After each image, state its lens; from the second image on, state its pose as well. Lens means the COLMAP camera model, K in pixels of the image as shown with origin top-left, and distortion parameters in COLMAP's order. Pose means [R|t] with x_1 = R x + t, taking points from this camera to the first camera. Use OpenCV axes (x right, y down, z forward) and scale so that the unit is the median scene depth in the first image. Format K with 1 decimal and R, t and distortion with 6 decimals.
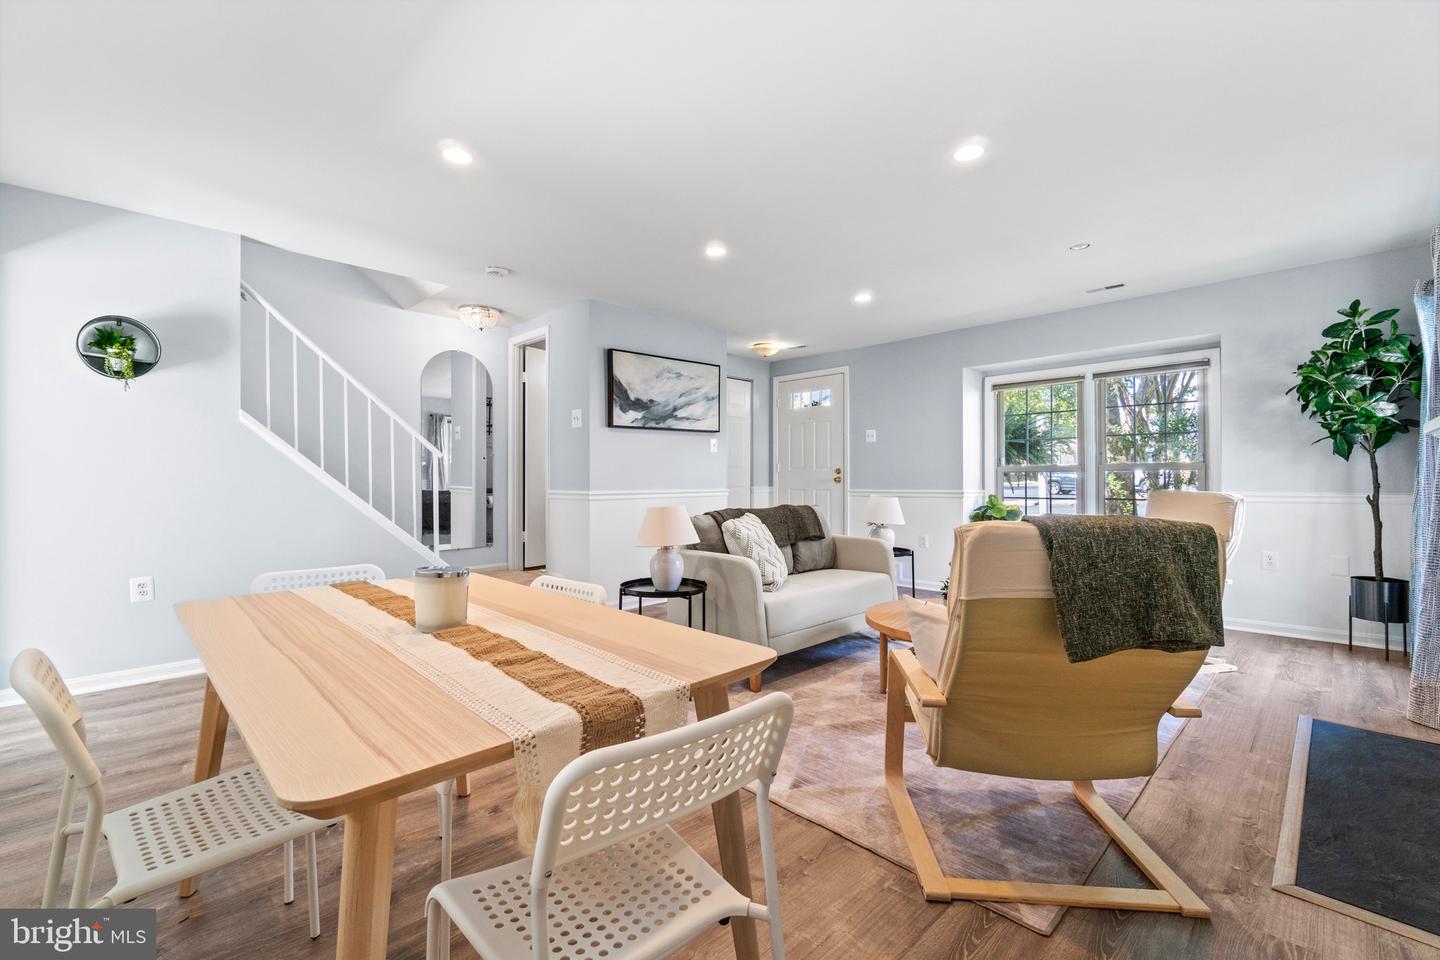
lens RADIAL K [[621.2, 0, 721.6], [0, 621.2, 476.7], [0, 0, 1]] dist [-0.004549, -0.000440]
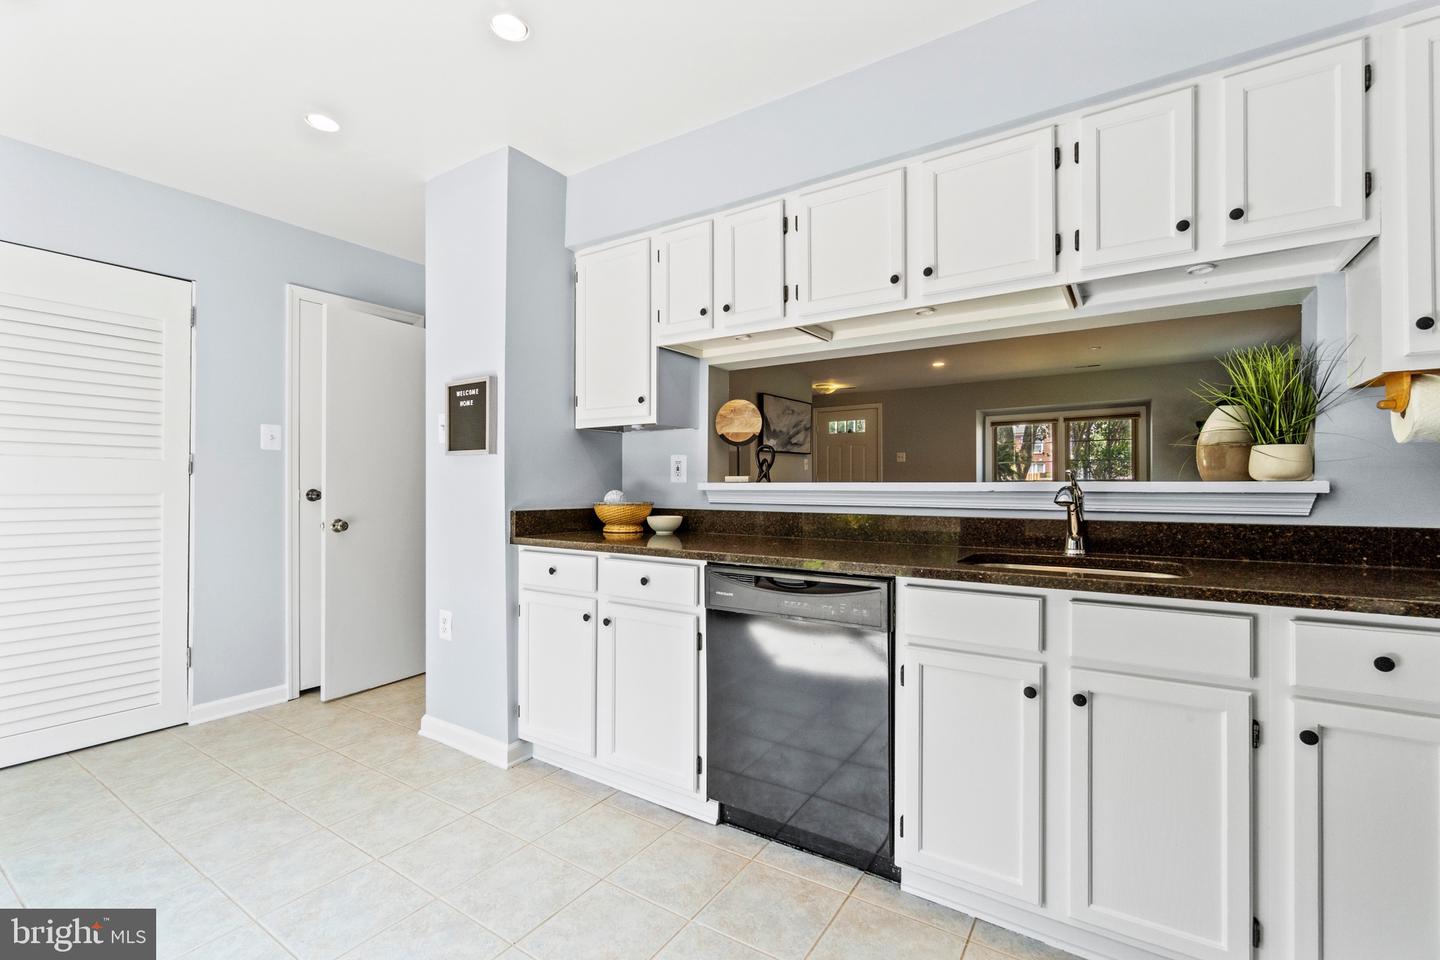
lens RADIAL K [[628.2, 0, 722.8], [0, 628.2, 484.5], [0, 0, 1]] dist [-0.002296, 0.000110]
pose [[0.978283, 0.001497, 0.207267, -0.621687], [-0.001673, 0.999998, 0.000676, -0.010838], [-0.207266, -0.001008, 0.978284, -0.355138]]
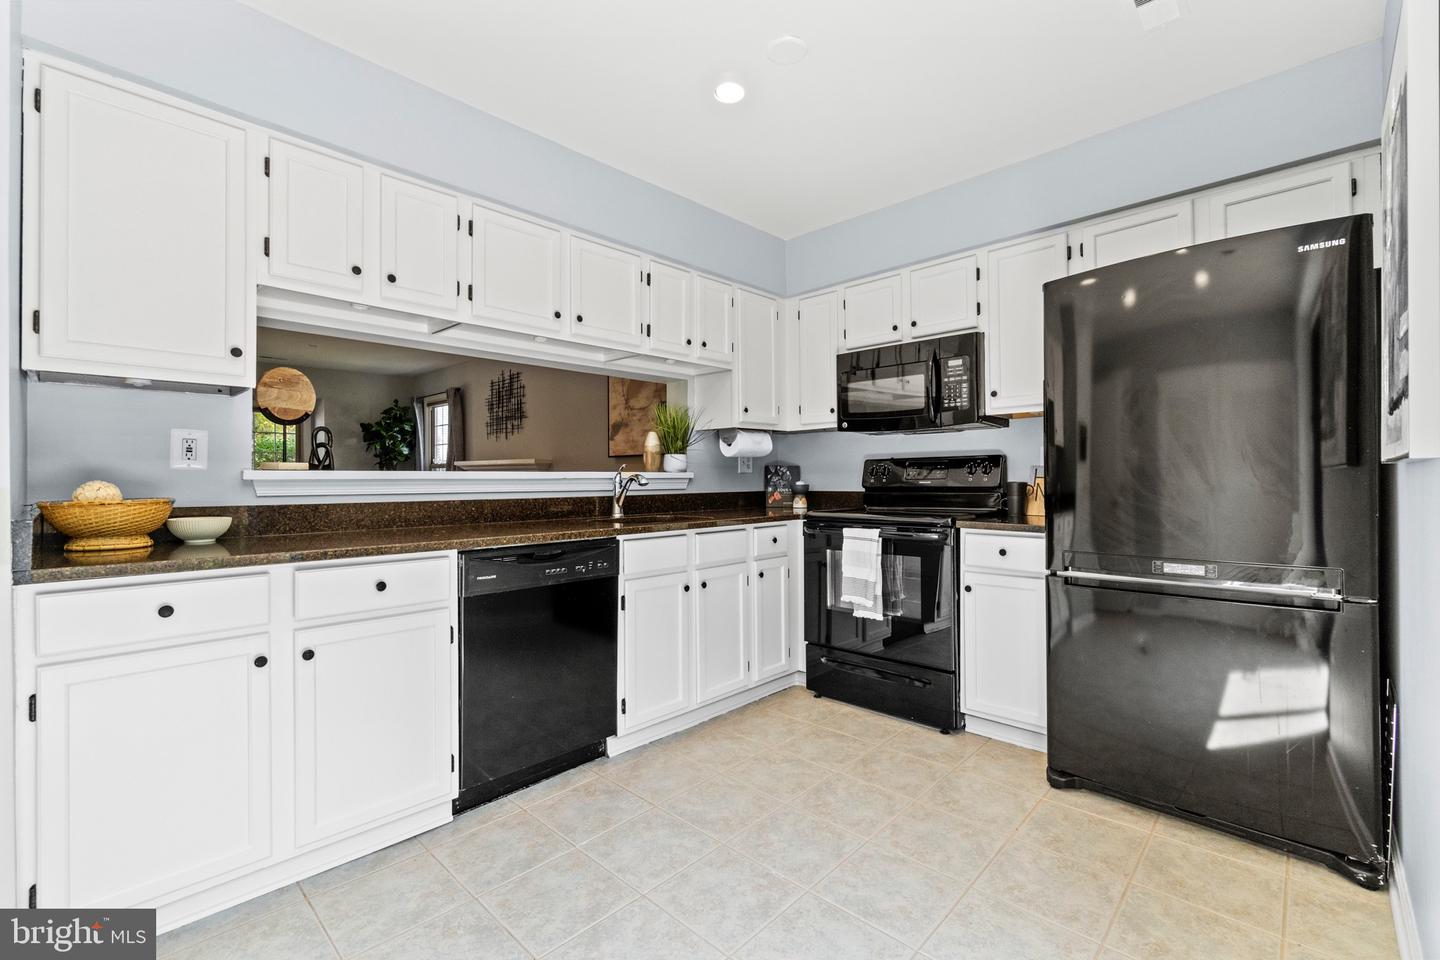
lens RADIAL K [[625.1, 0, 722.6], [0, 625.1, 475.3], [0, 0, 1]] dist [-0.007239, -0.000294]
pose [[-0.028346, 0.005252, 0.999584, -1.003872], [0.001437, 0.999985, -0.005214, -0.005130], [-0.999597, 0.001289, -0.028353, -0.068919]]
